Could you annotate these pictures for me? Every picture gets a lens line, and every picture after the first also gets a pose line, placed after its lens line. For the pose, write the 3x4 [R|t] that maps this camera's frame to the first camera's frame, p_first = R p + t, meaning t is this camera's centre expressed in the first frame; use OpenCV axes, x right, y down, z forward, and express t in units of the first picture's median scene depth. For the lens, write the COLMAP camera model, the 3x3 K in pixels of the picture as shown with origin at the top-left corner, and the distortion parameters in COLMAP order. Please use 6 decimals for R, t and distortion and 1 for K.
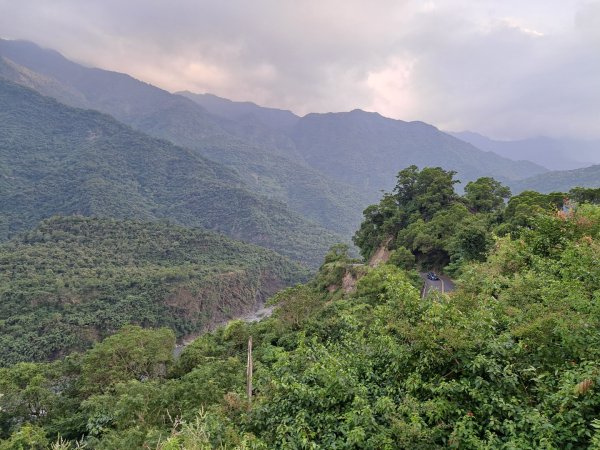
lens RADIAL K [[433.5, 0, 296.5], [0, 433.5, 227.3], [0, 0, 1]] dist [0.103724, -0.152608]
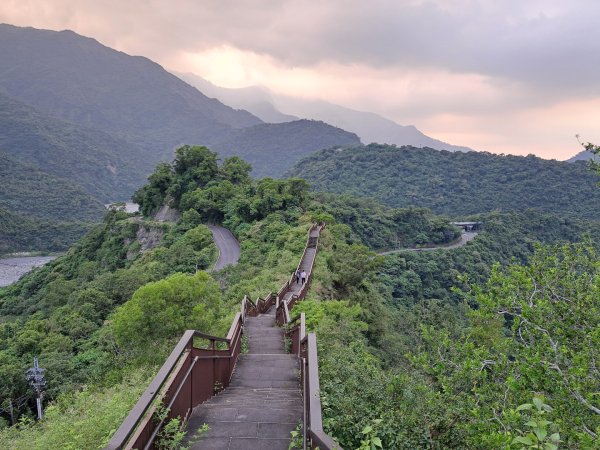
lens RADIAL K [[433.5, 0, 296.5], [0, 433.5, 227.3], [0, 0, 1]] dist [0.103724, -0.152608]
pose [[0.826202, -0.074463, 0.558431, -0.223930], [-0.000682, 0.991094, 0.133165, -0.069053], [-0.563373, -0.110402, 0.818793, -0.318446]]
